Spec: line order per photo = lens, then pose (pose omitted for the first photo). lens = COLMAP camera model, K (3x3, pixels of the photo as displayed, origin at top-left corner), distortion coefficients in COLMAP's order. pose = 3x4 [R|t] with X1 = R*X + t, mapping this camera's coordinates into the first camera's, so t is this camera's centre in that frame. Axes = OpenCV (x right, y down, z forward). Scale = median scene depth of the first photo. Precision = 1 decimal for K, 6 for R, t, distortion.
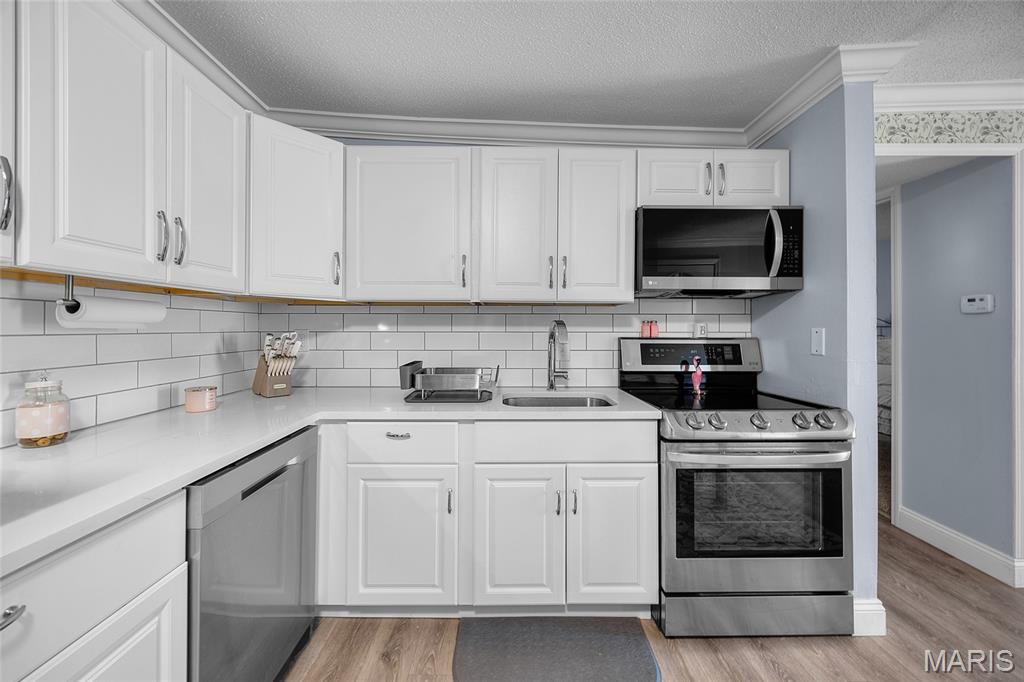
lens RADIAL K [[401.0, 0, 509.4], [0, 401.0, 326.4], [0, 0, 1]] dist [-0.000405, -0.000079]
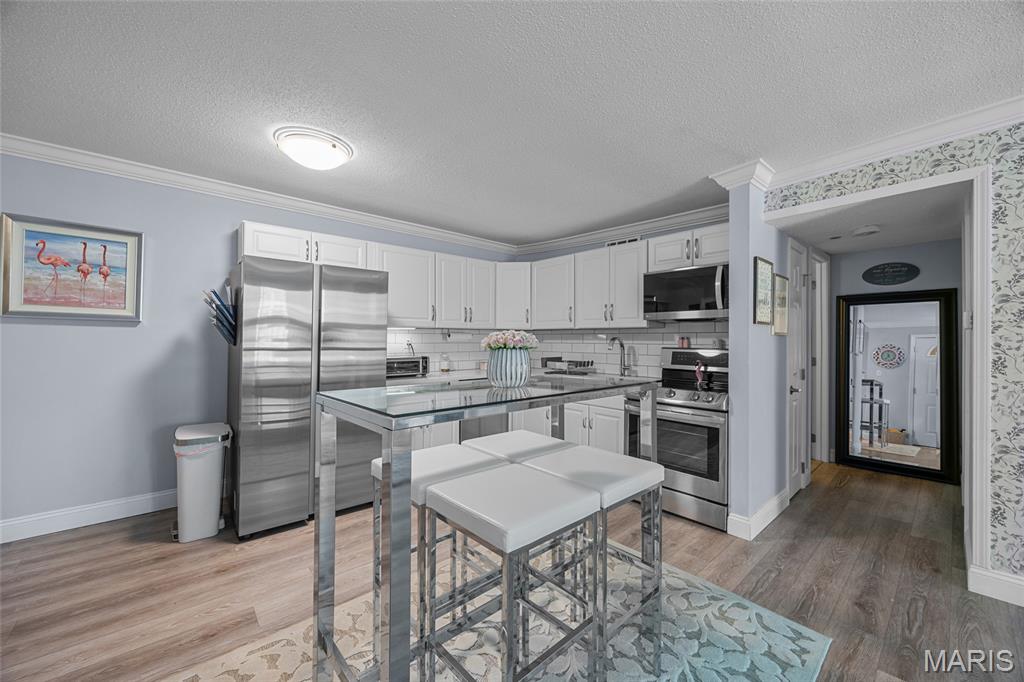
lens RADIAL K [[391.3, 0, 509.5], [0, 391.3, 338.5], [0, 0, 1]] dist [-0.000822, -0.000061]
pose [[0.650617, 0.000339, -0.759406, 1.255900], [0.002378, 0.999994, 0.002485, -0.016821], [0.759402, -0.003423, 0.650613, -0.585616]]
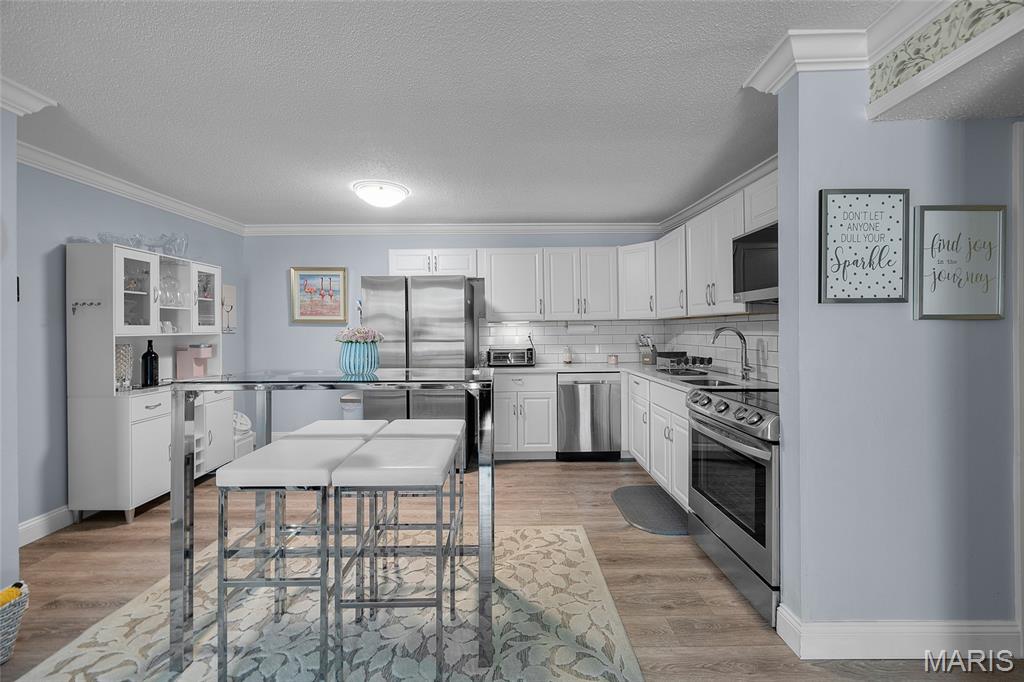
lens RADIAL K [[395.8, 0, 509.9], [0, 395.8, 332.7], [0, 0, 1]] dist [-0.001122, -0.000114]
pose [[-0.003401, 0.004059, -0.999986, 1.592489], [0.017475, 0.999839, 0.003999, -0.015582], [0.999842, -0.017461, -0.003471, 0.279116]]
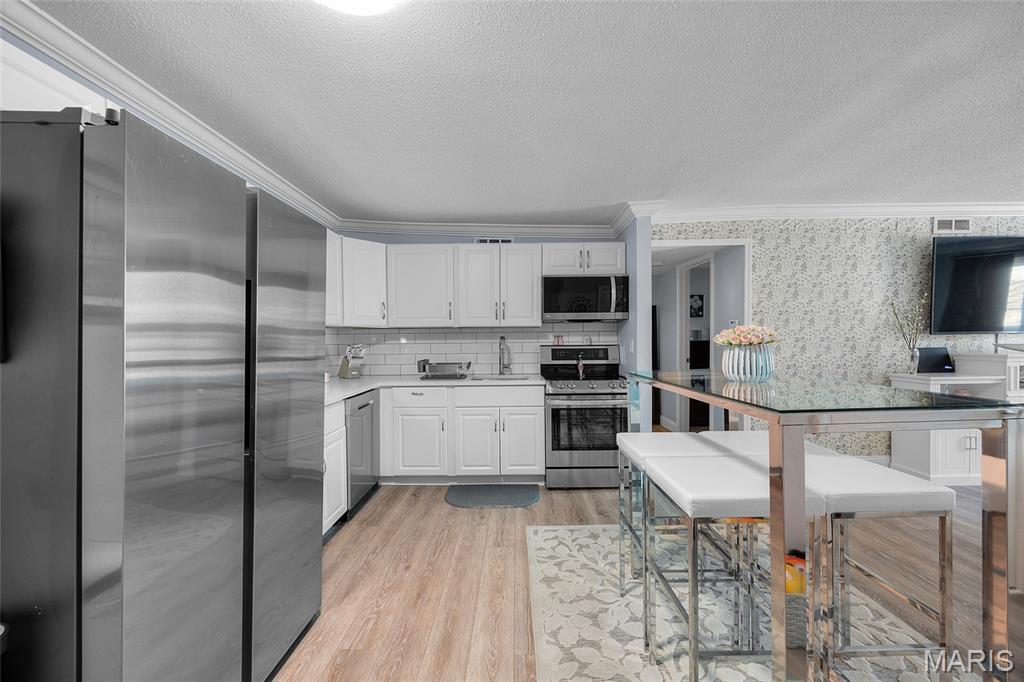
lens RADIAL K [[396.1, 0, 510.8], [0, 396.1, 347.9], [0, 0, 1]] dist [-0.001394, -0.000457]
pose [[0.999739, -0.010862, -0.020096, 0.210297], [0.011414, 0.999555, 0.027562, -0.012835], [0.019787, -0.027784, 0.999418, -0.875199]]
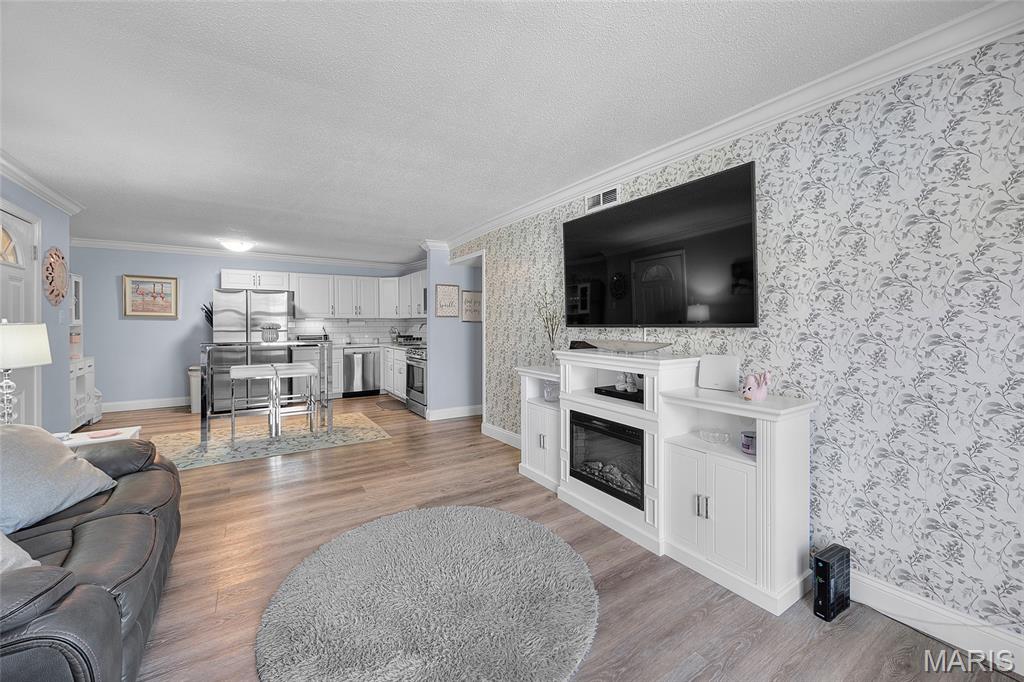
lens RADIAL K [[401.0, 0, 509.4], [0, 401.0, 326.4], [0, 0, 1]] dist [-0.000405, -0.000079]
pose [[0.533339, 0.006149, -0.845879, 3.417699], [0.009804, 0.999861, 0.013450, -0.029450], [0.845844, -0.015466, 0.533205, -0.147249]]
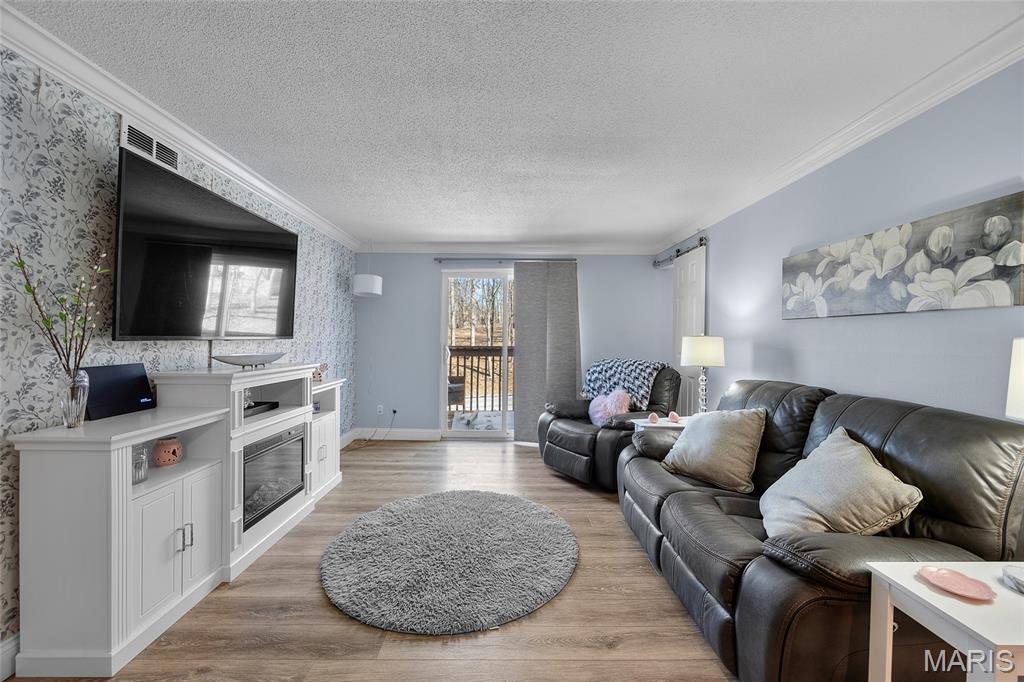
lens RADIAL K [[395.7, 0, 511.6], [0, 395.7, 338.9], [0, 0, 1]] dist [-0.000461, 0.000059]
pose [[-0.003496, 0.002891, 0.999990, 1.190708], [-0.017282, 0.999846, -0.002951, -0.017956], [-0.999845, -0.017292, -0.003445, 0.069272]]
